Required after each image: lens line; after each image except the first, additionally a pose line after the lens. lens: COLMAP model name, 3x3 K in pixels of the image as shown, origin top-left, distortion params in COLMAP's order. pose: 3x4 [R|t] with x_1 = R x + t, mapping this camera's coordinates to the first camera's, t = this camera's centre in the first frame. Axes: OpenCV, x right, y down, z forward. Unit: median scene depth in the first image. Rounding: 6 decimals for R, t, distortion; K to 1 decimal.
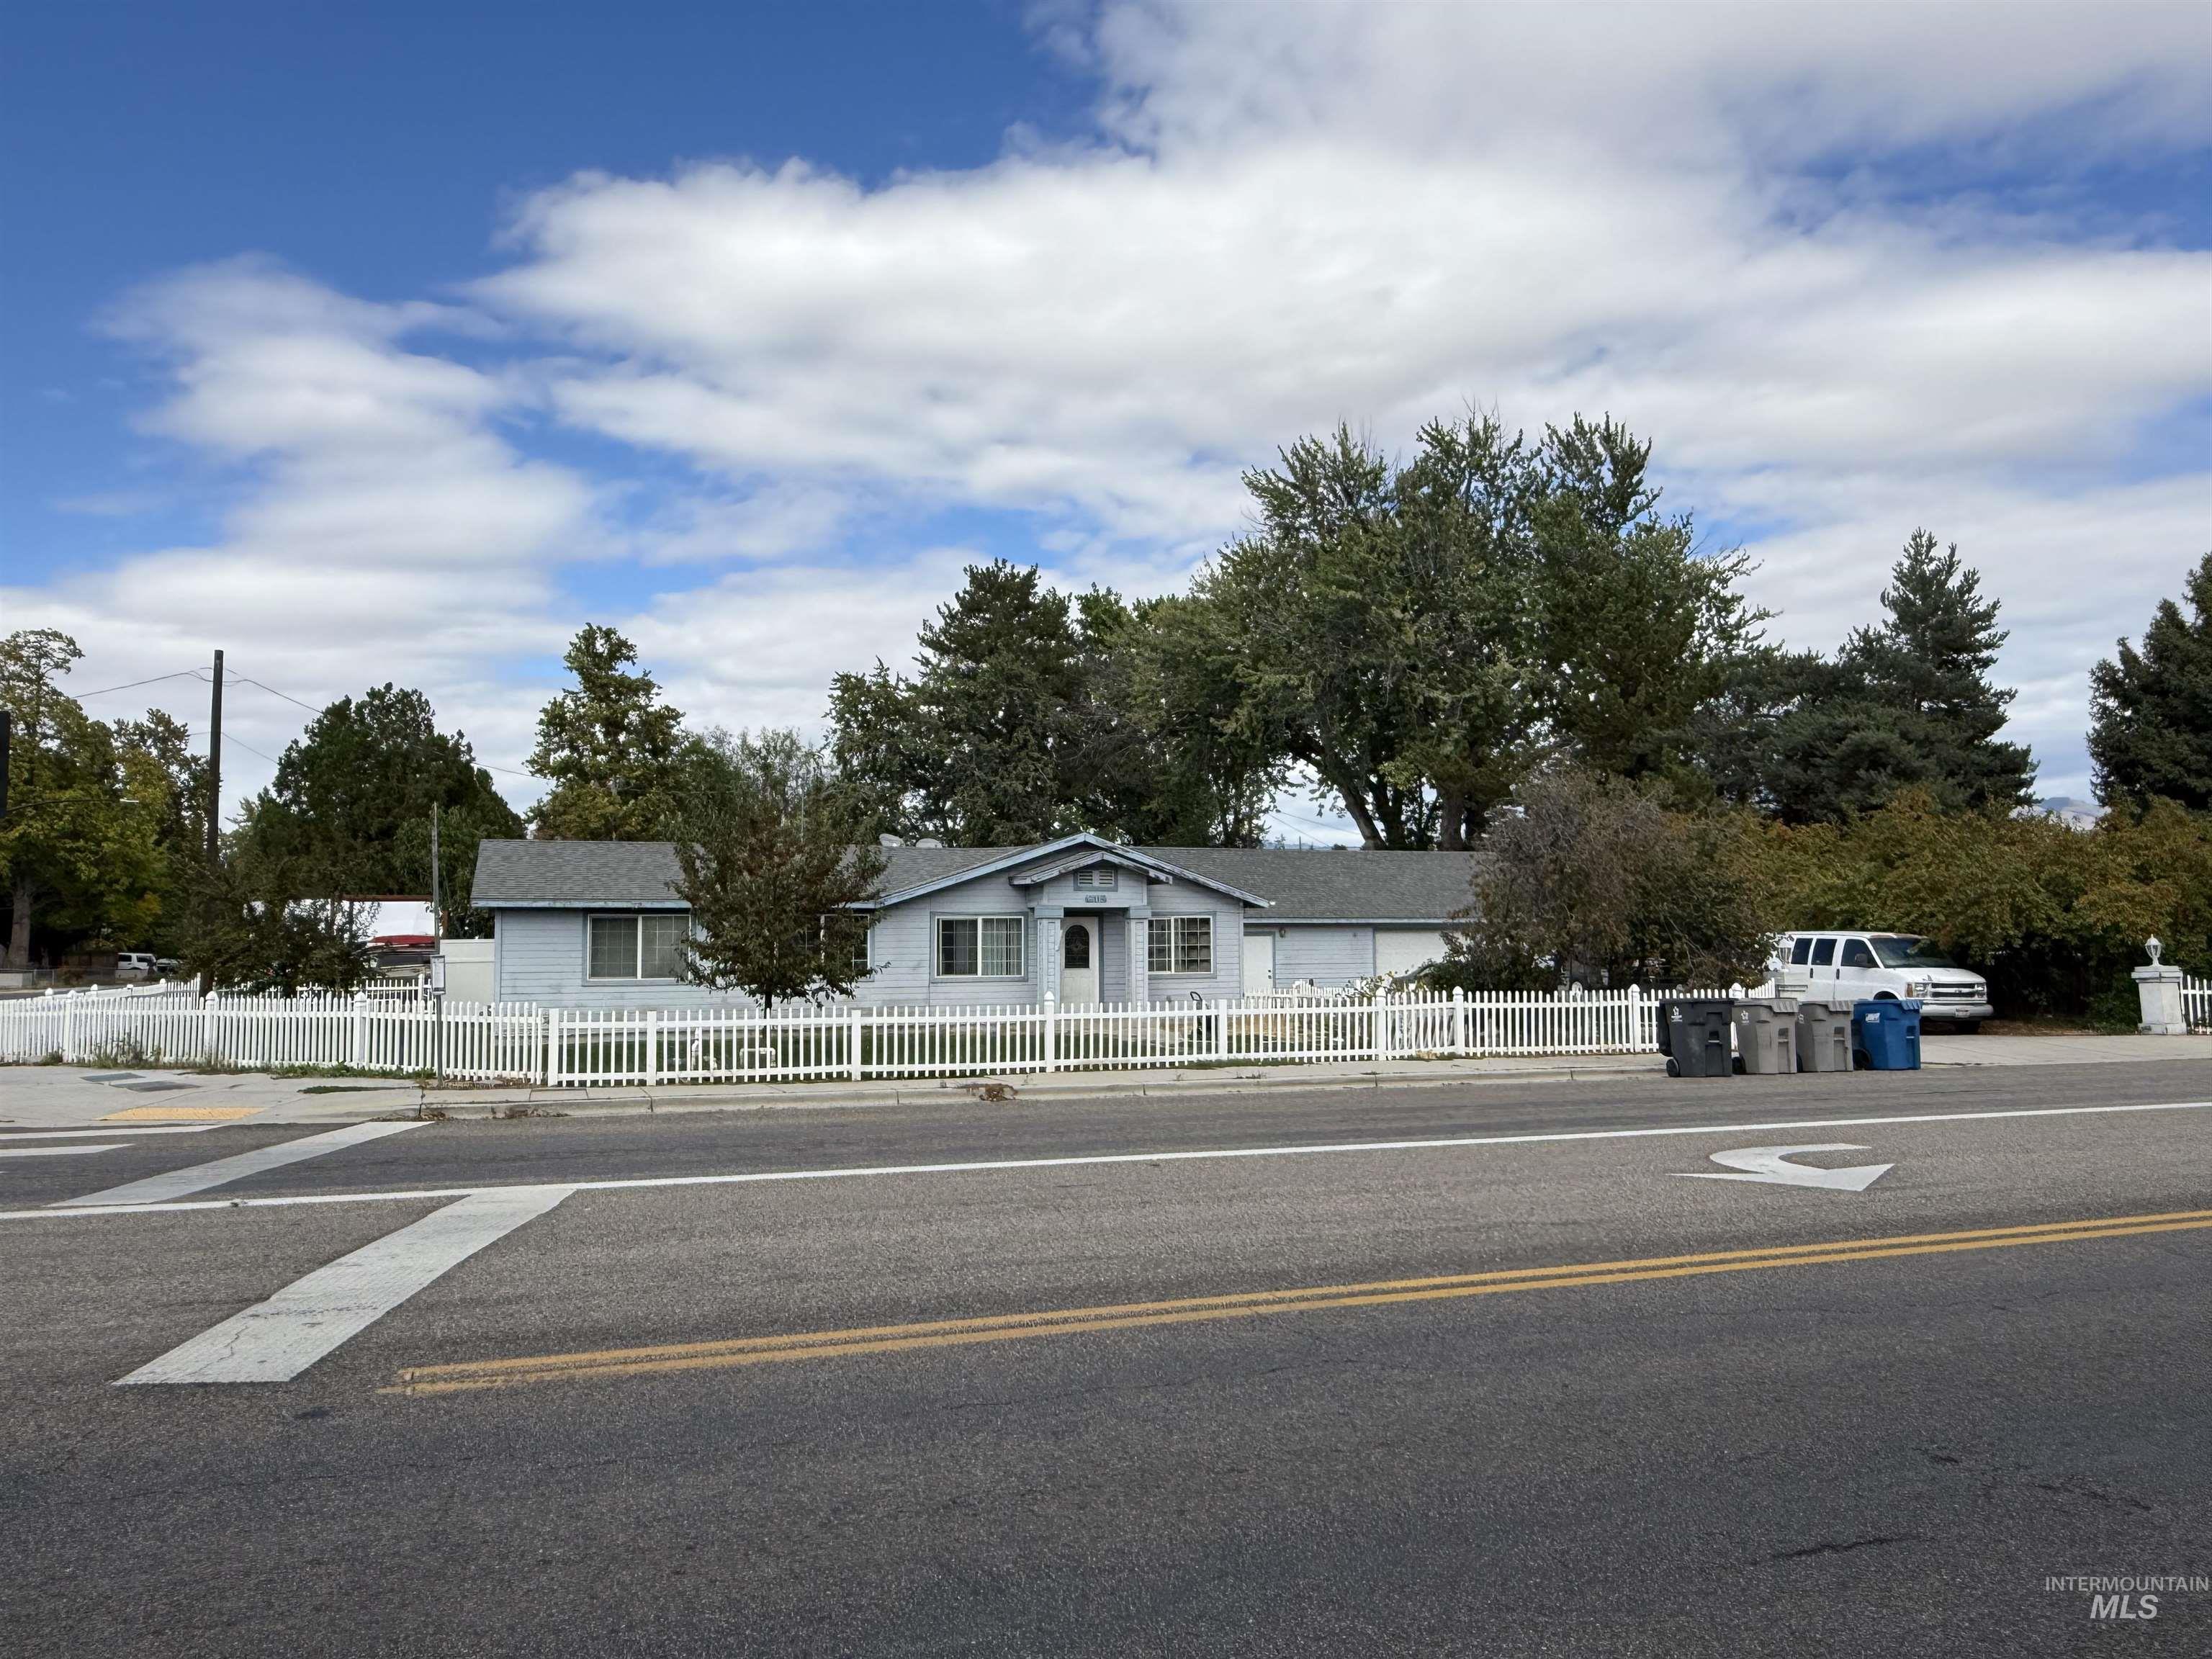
lens RADIAL K [[1508.8, 0, 1099.8], [0, 1508.8, 823.8], [0, 0, 1]] dist [-0.004263, 0.002206]
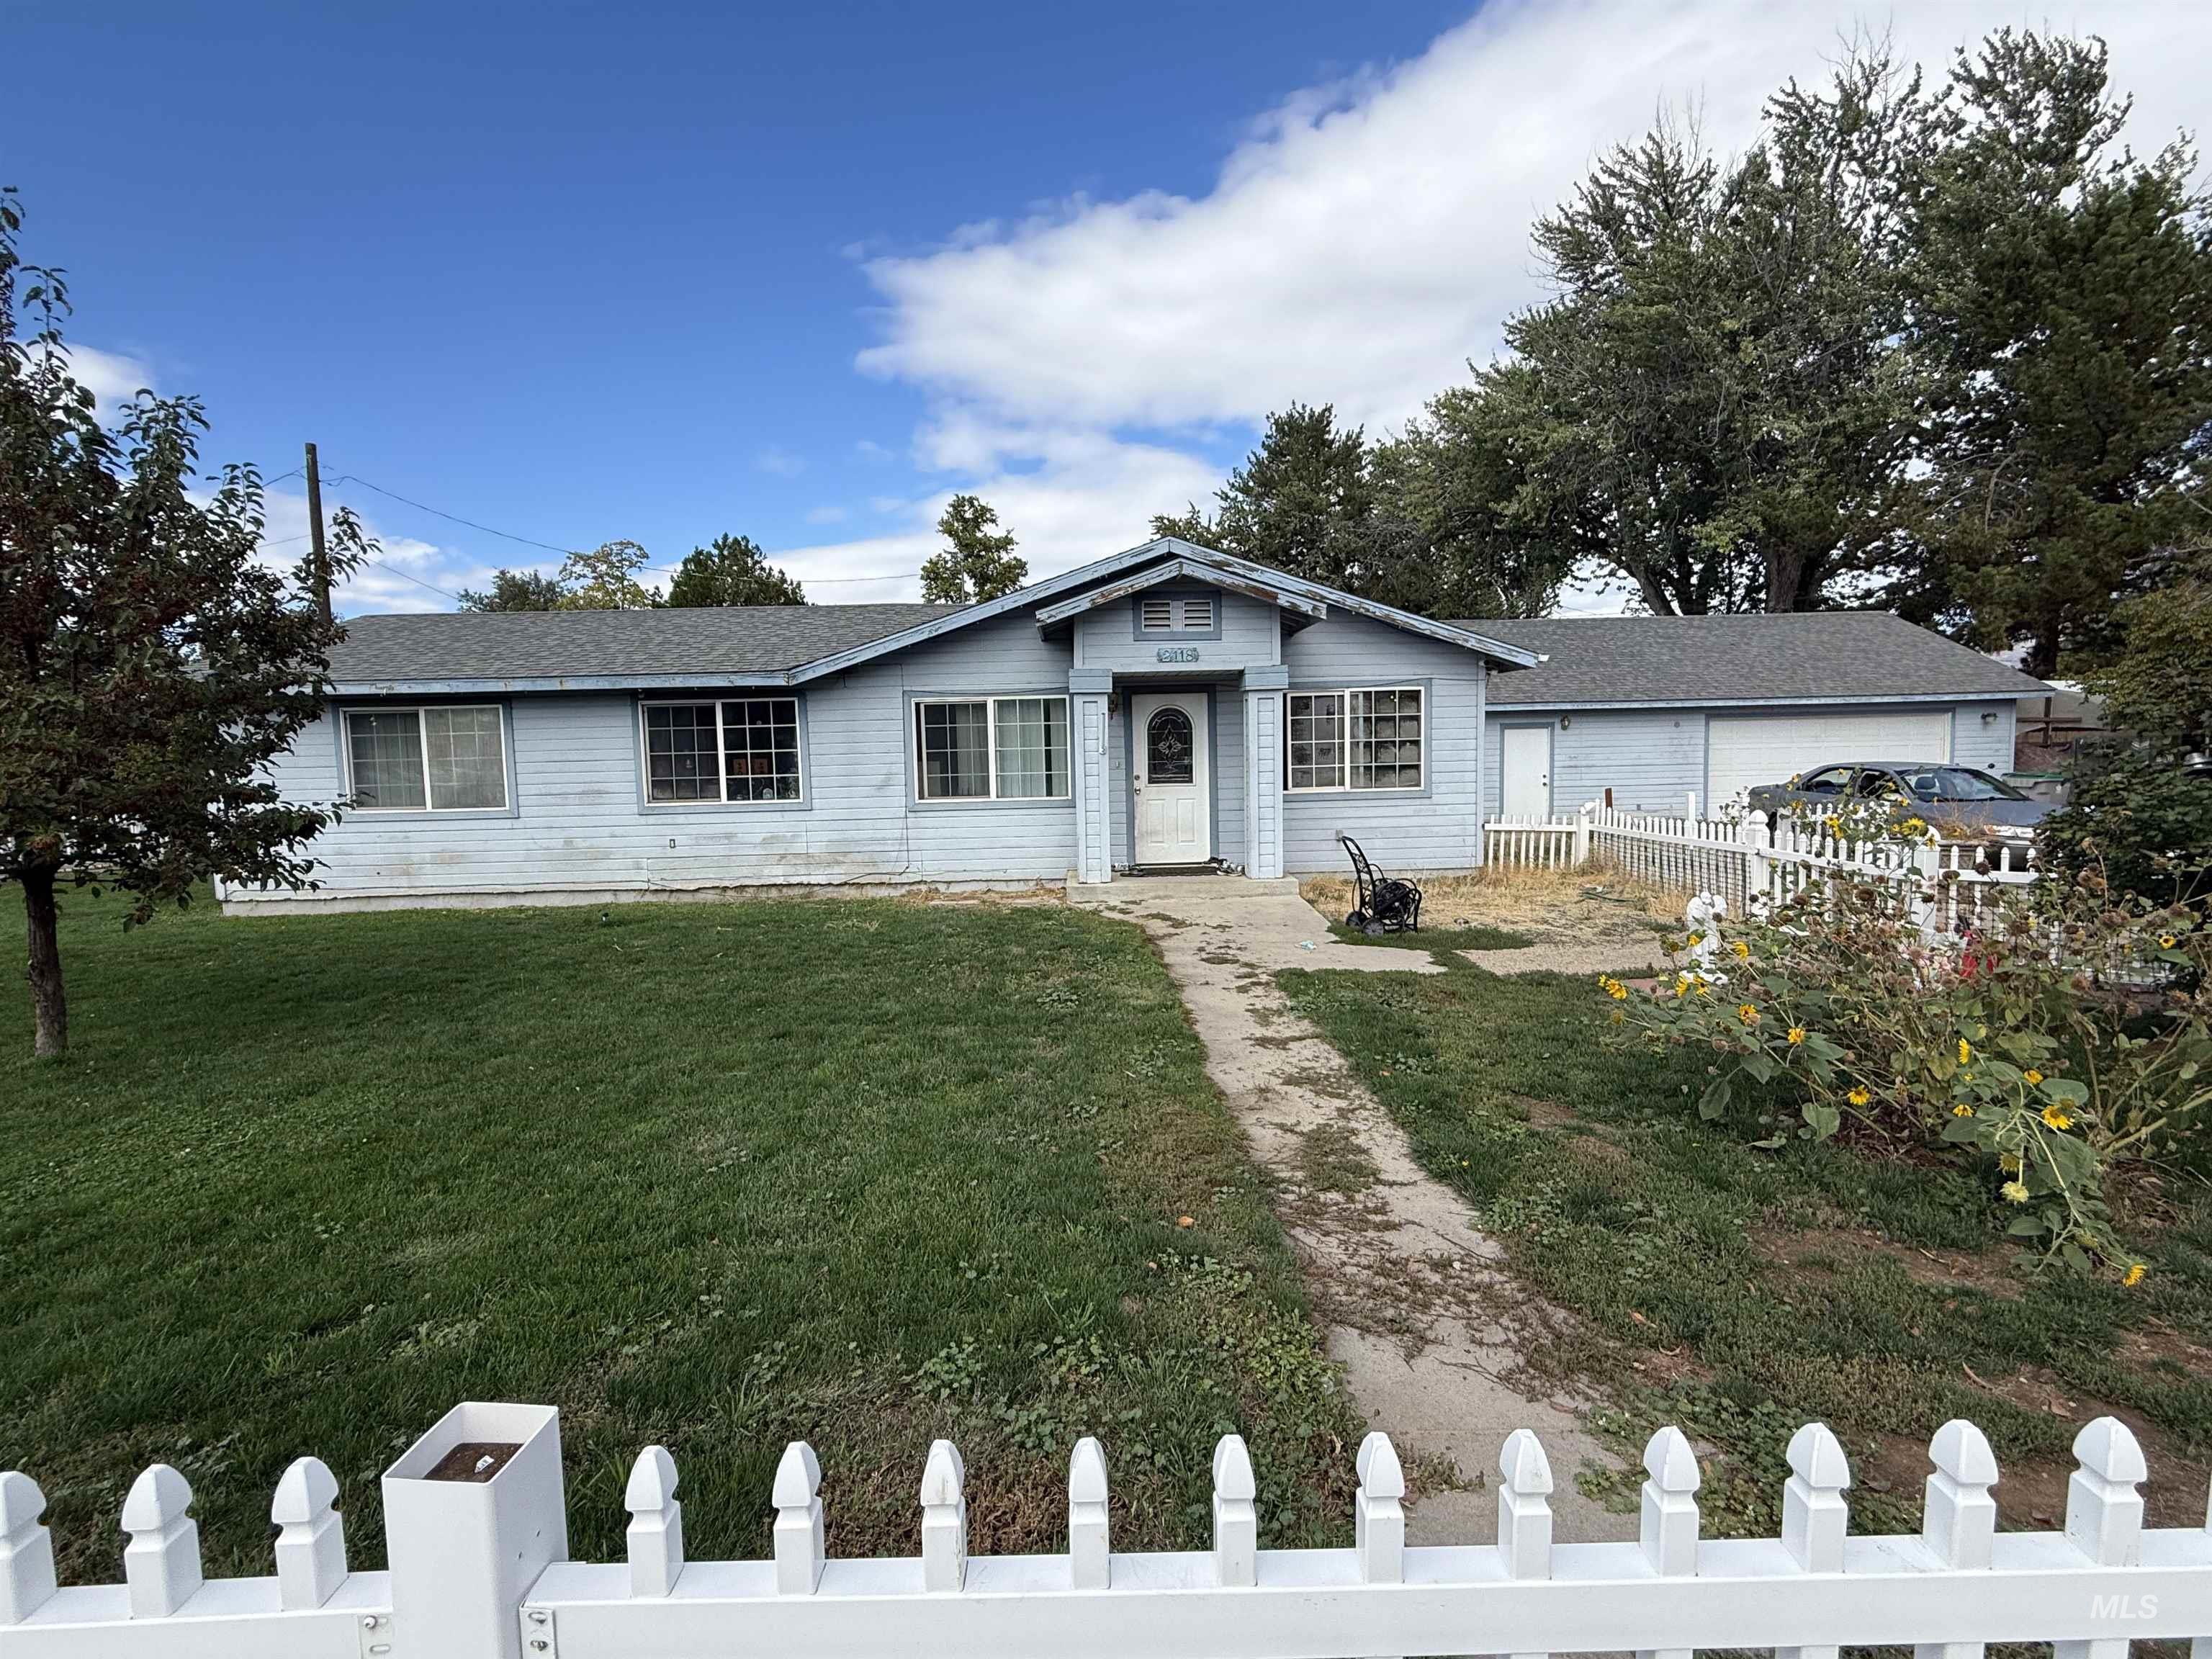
lens RADIAL K [[976.6, 0, 1104.6], [0, 976.6, 816.3], [0, 0, 1]] dist [-0.003866, 0.000147]
pose [[0.947494, 0.003640, -0.319754, 0.058839], [0.043266, 0.989281, 0.139469, 0.040136], [0.316834, -0.145981, 0.937180, 0.466548]]
